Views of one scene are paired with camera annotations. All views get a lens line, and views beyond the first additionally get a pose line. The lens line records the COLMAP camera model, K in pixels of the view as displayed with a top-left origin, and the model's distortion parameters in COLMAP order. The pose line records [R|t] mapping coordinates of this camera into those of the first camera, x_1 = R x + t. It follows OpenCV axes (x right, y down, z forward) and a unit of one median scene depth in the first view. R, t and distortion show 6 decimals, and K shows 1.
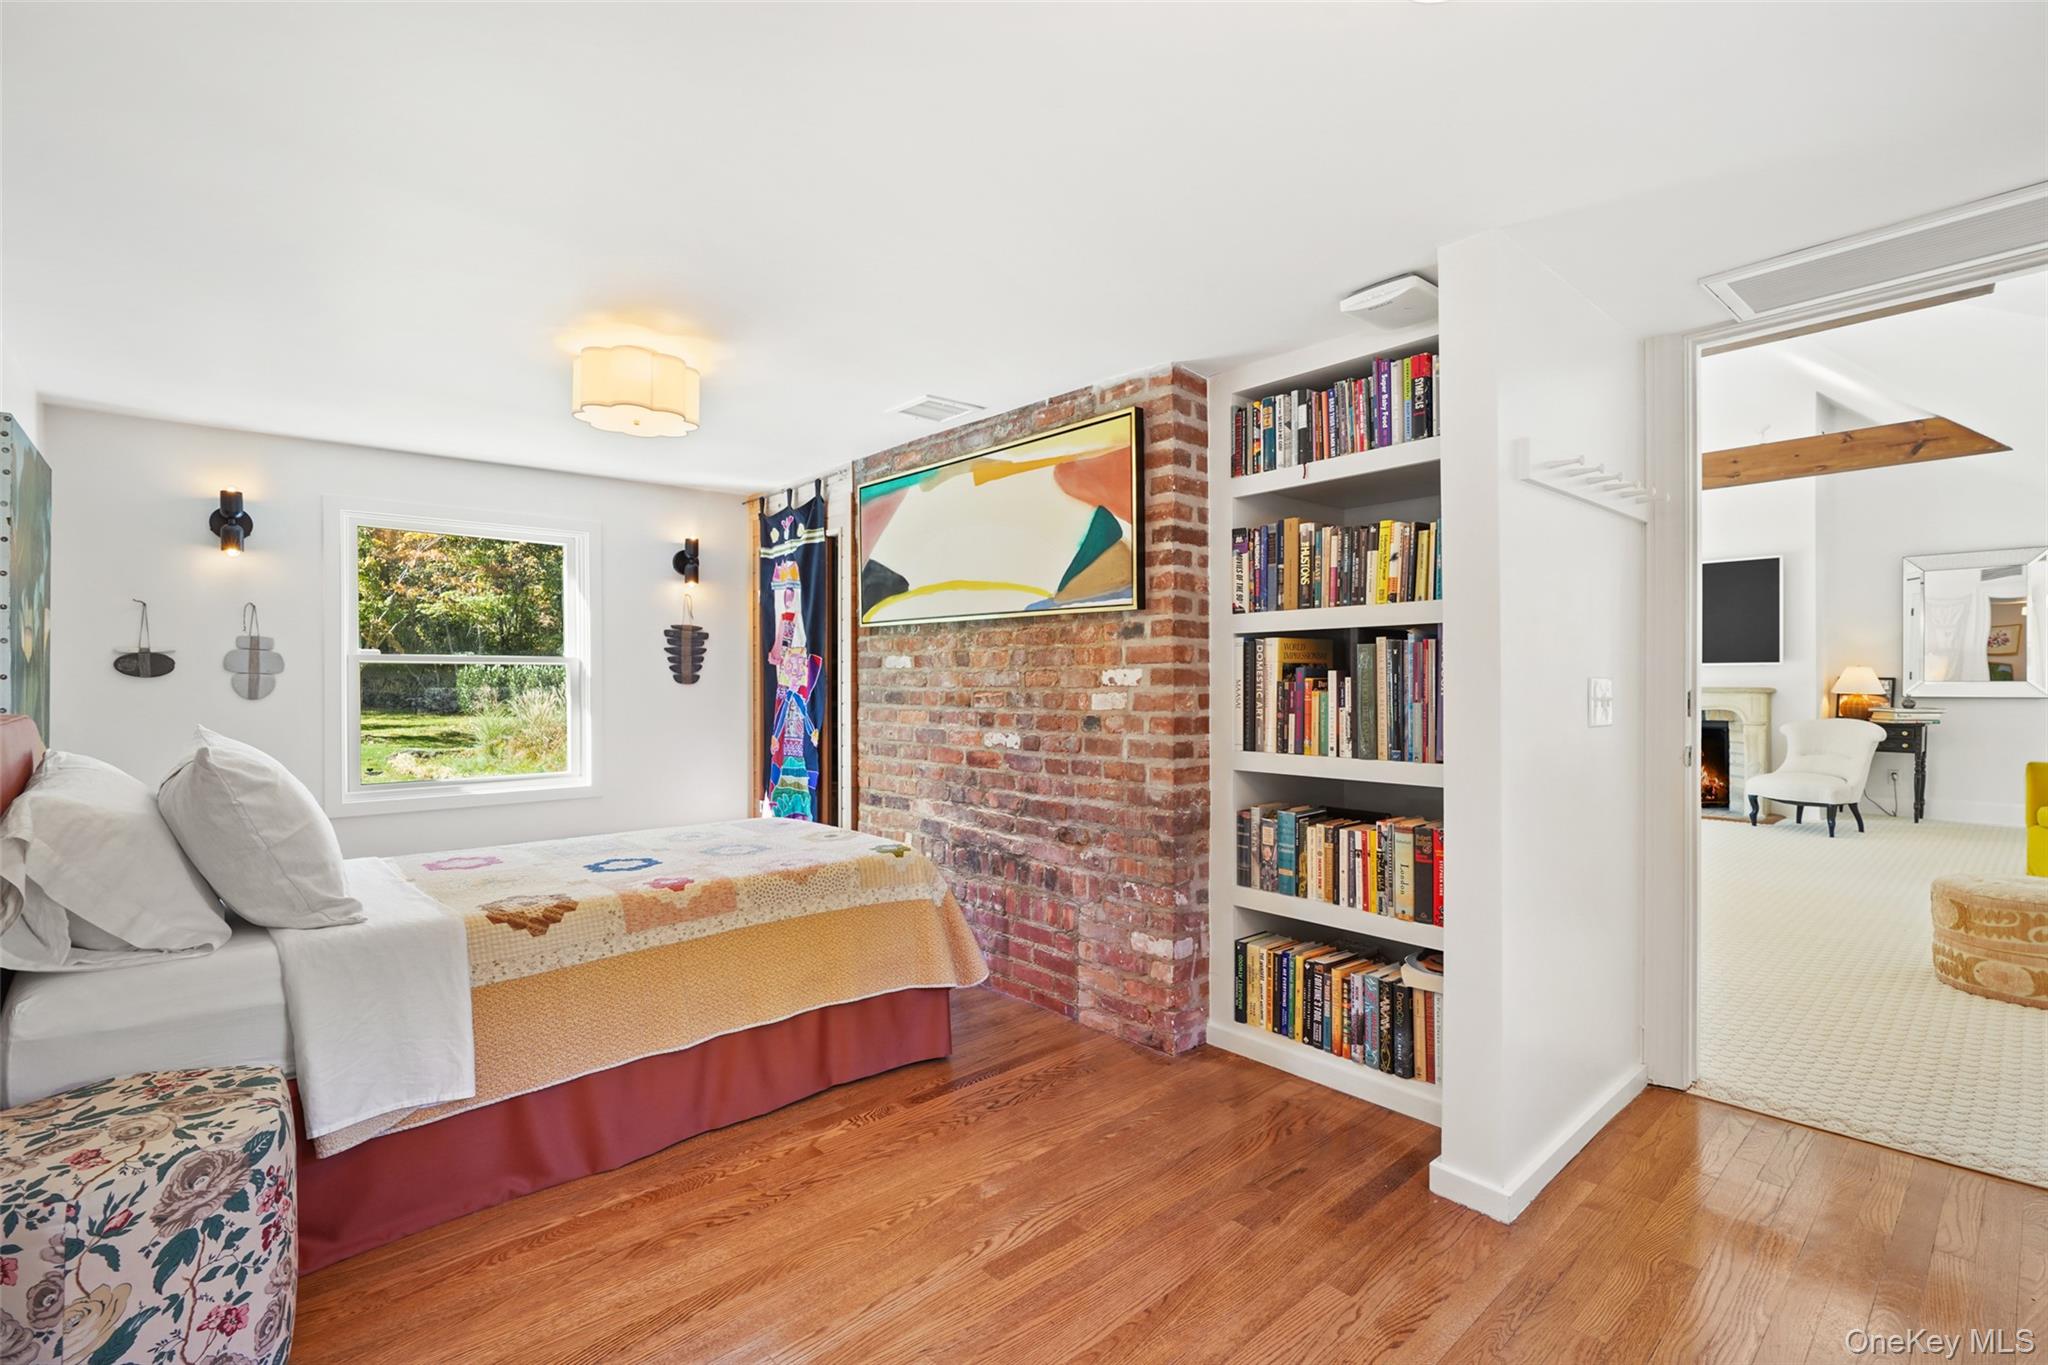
lens RADIAL K [[938.4, 0, 1023.5], [0, 938.4, 680.8], [0, 0, 1]] dist [-0.006176, 0.000977]
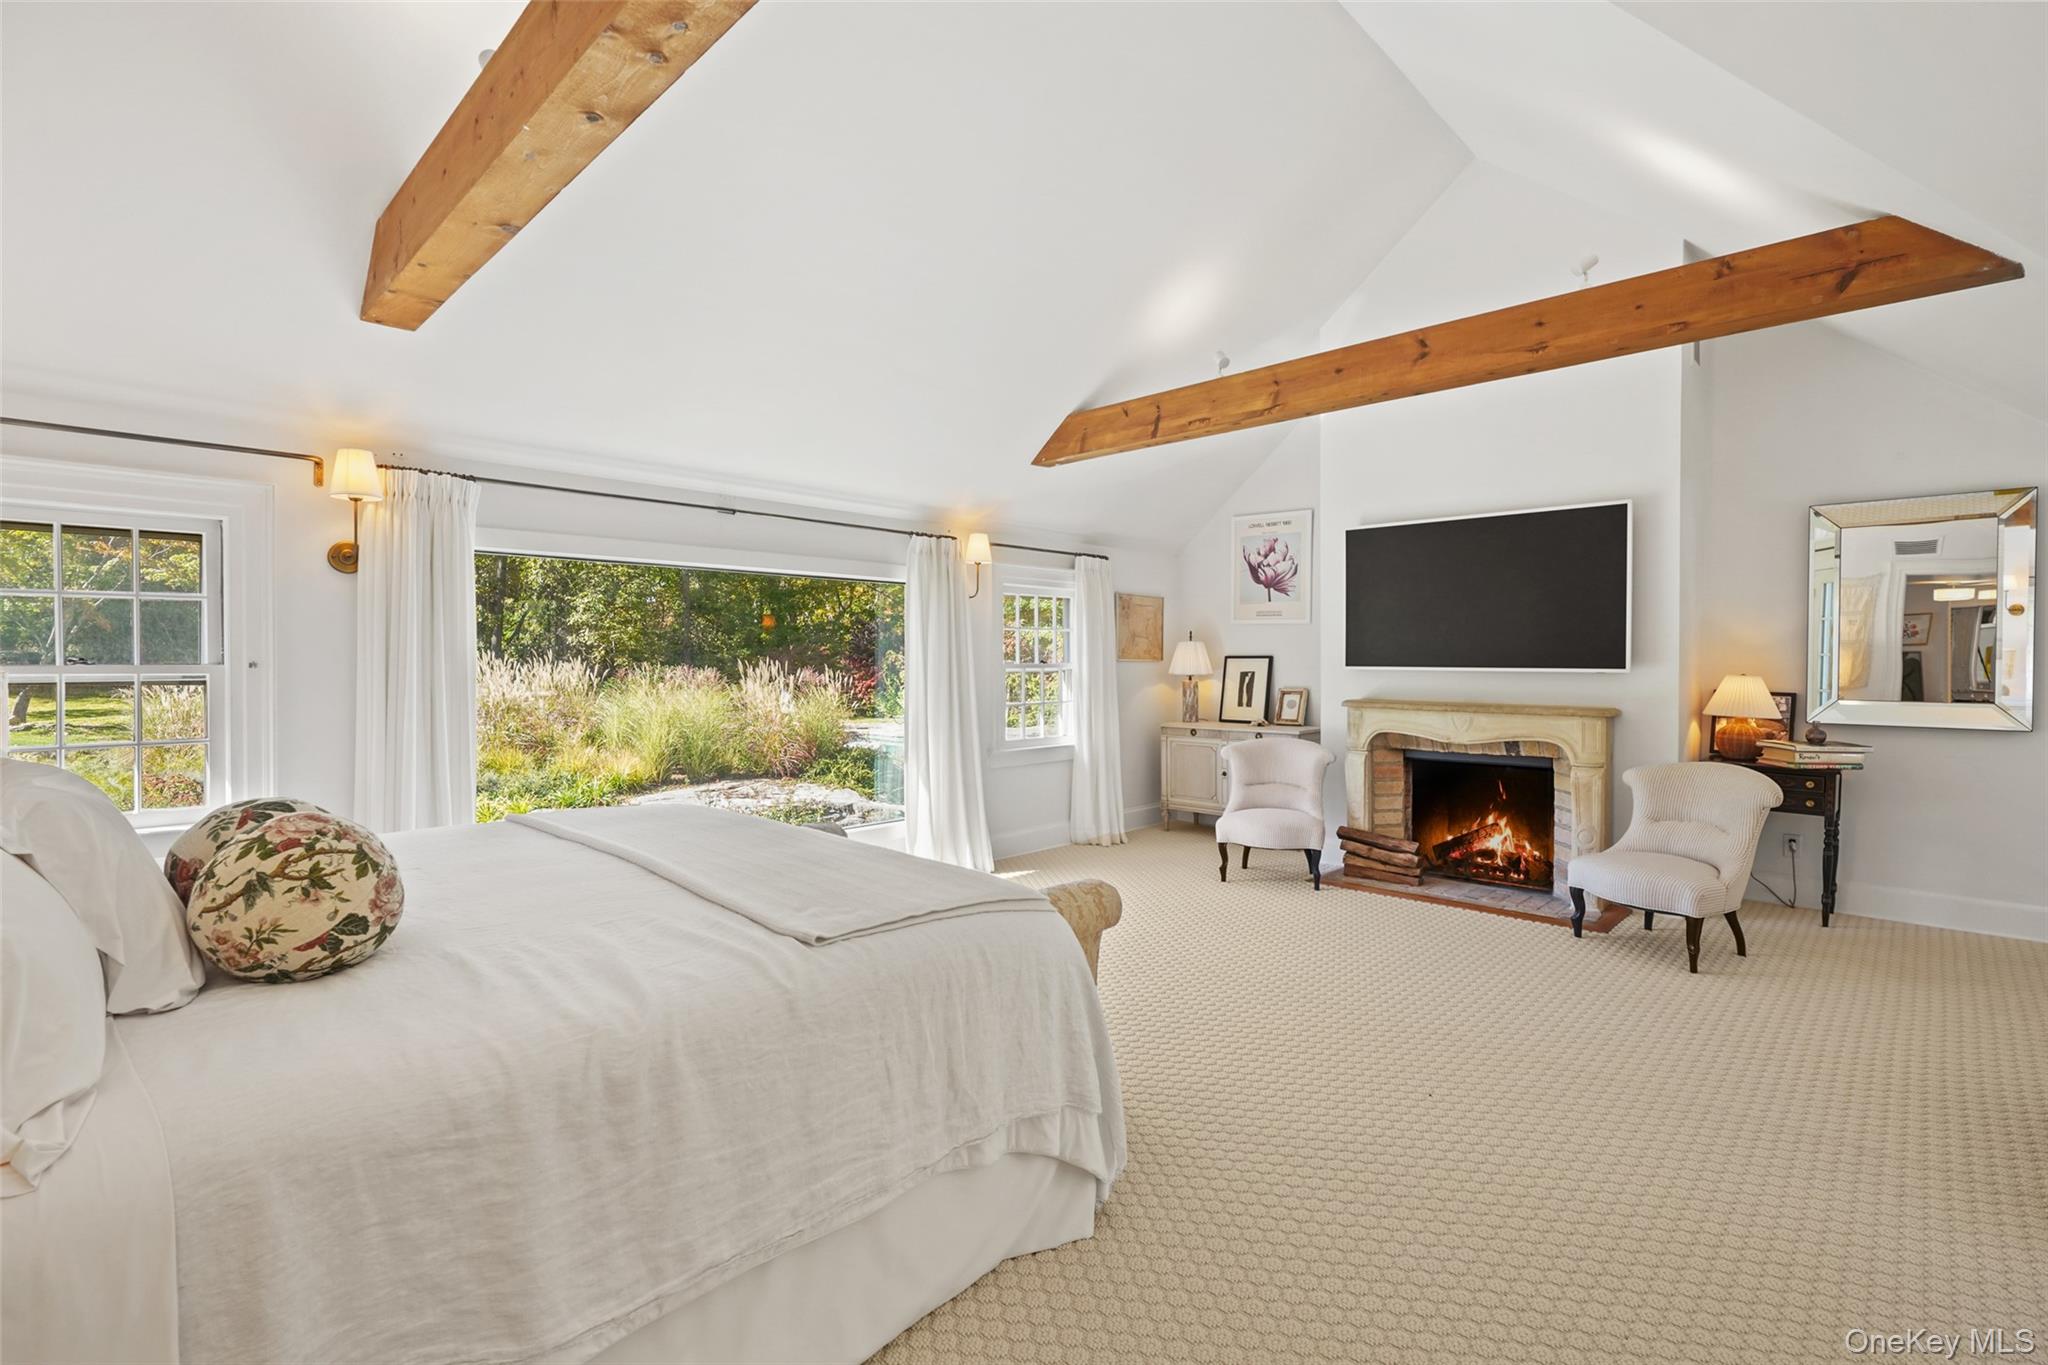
lens RADIAL K [[938.4, 0, 1027.8], [0, 938.4, 666.4], [0, 0, 1]] dist [-0.006176, 0.000977]
pose [[0.997585, 0.004521, 0.069303, 0.372049], [-0.005249, 0.999933, 0.010313, -0.026684], [-0.069252, -0.010652, 0.997542, 0.407103]]
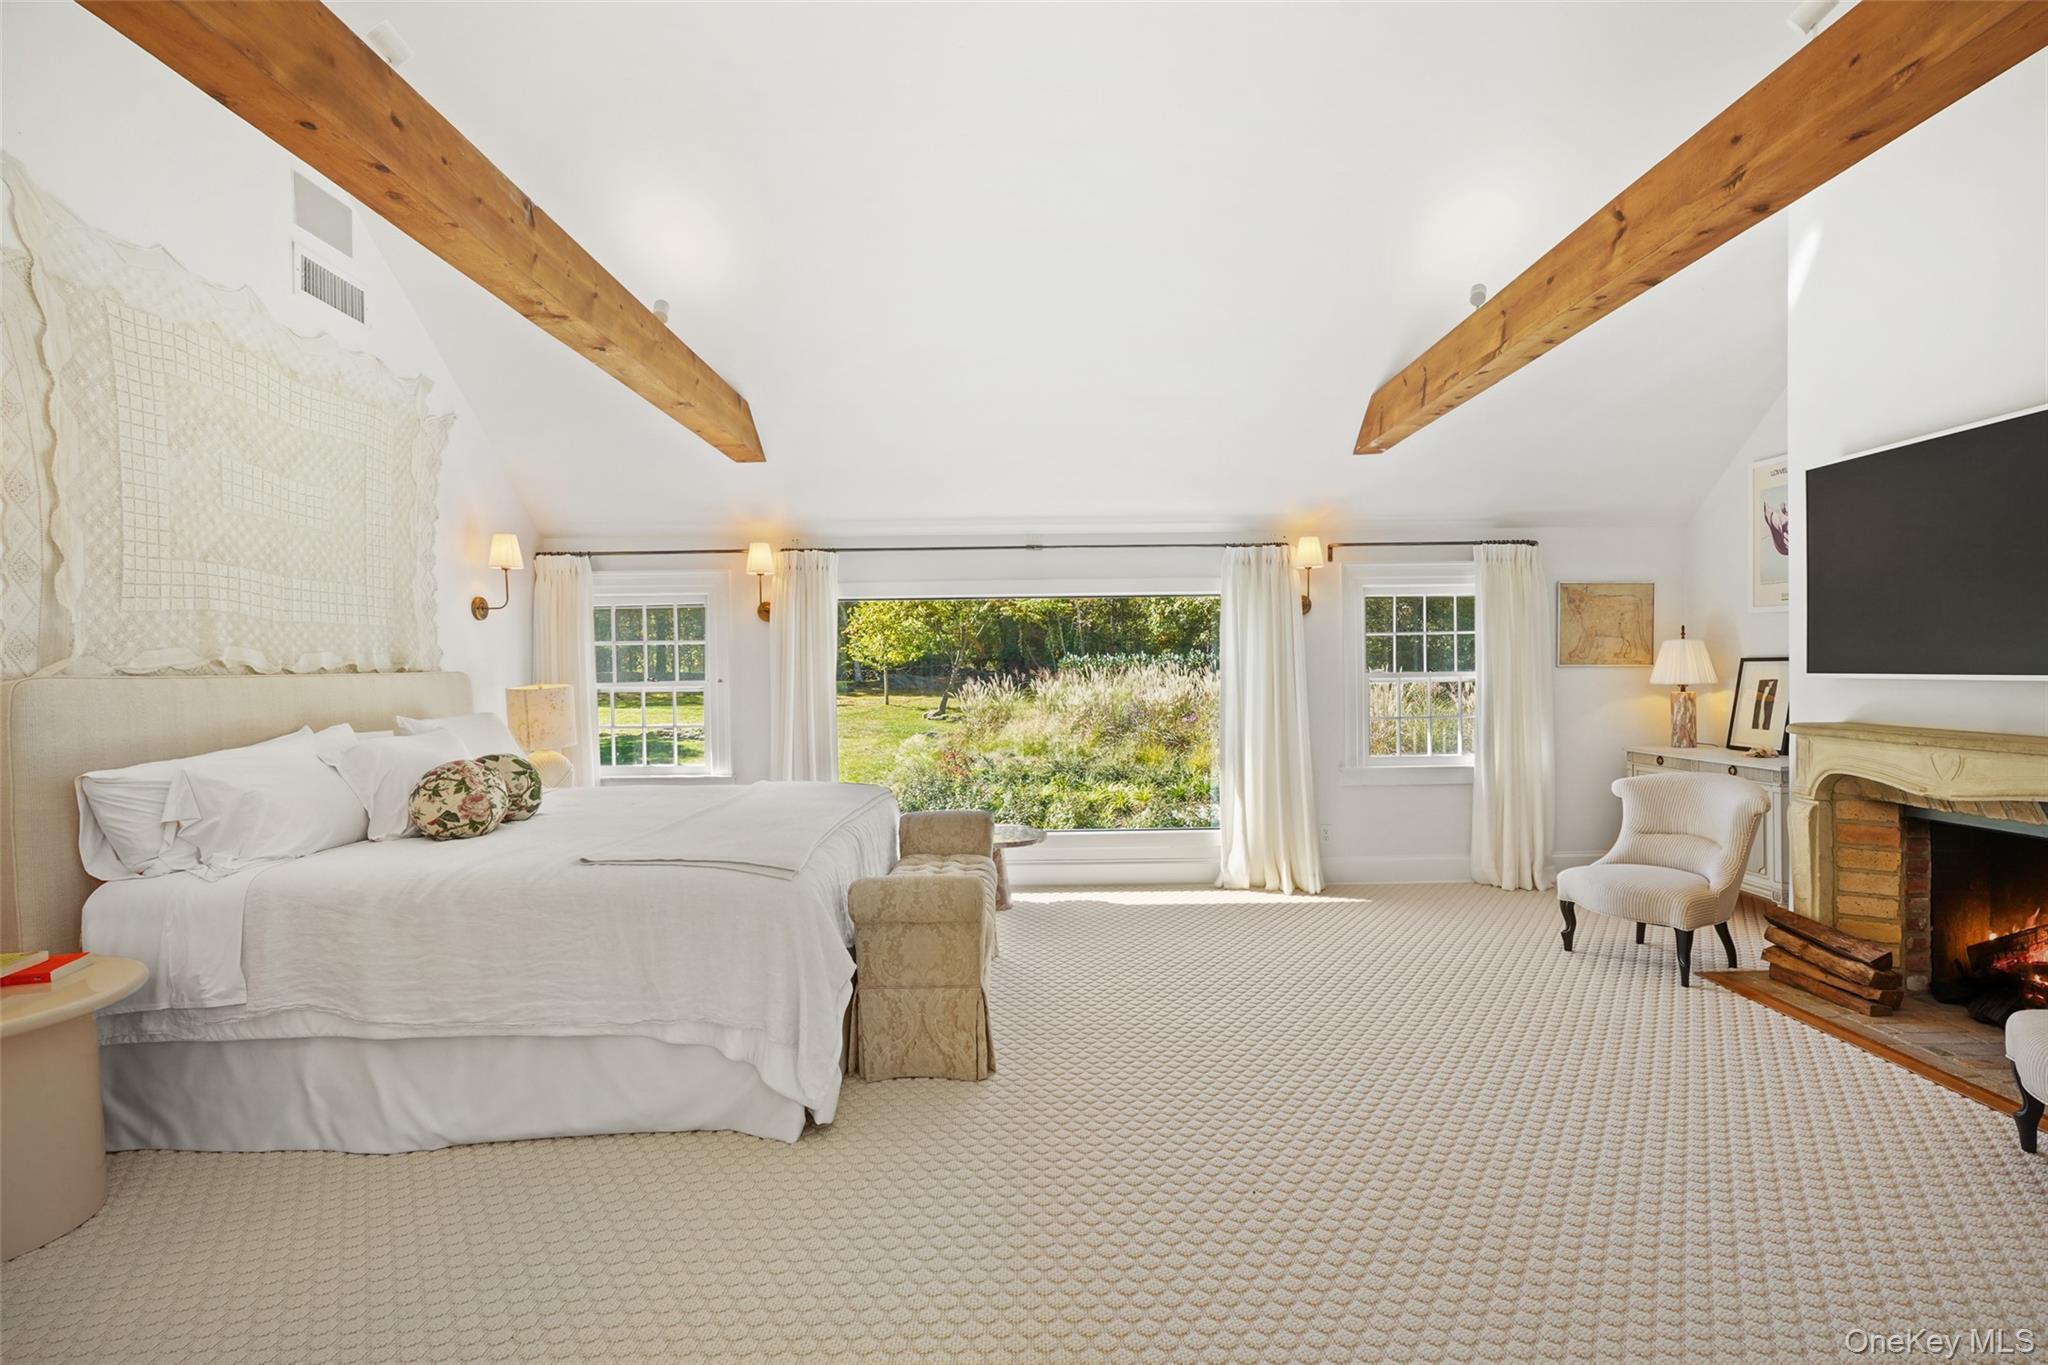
lens RADIAL K [[938.4, 0, 1027.1], [0, 938.4, 689.0], [0, 0, 1]] dist [-0.006176, 0.000977]
pose [[0.748038, 0.007120, -0.663618, 0.722284], [0.013067, 0.999591, 0.025454, -0.030376], [0.663527, -0.027712, 0.747639, 0.488818]]
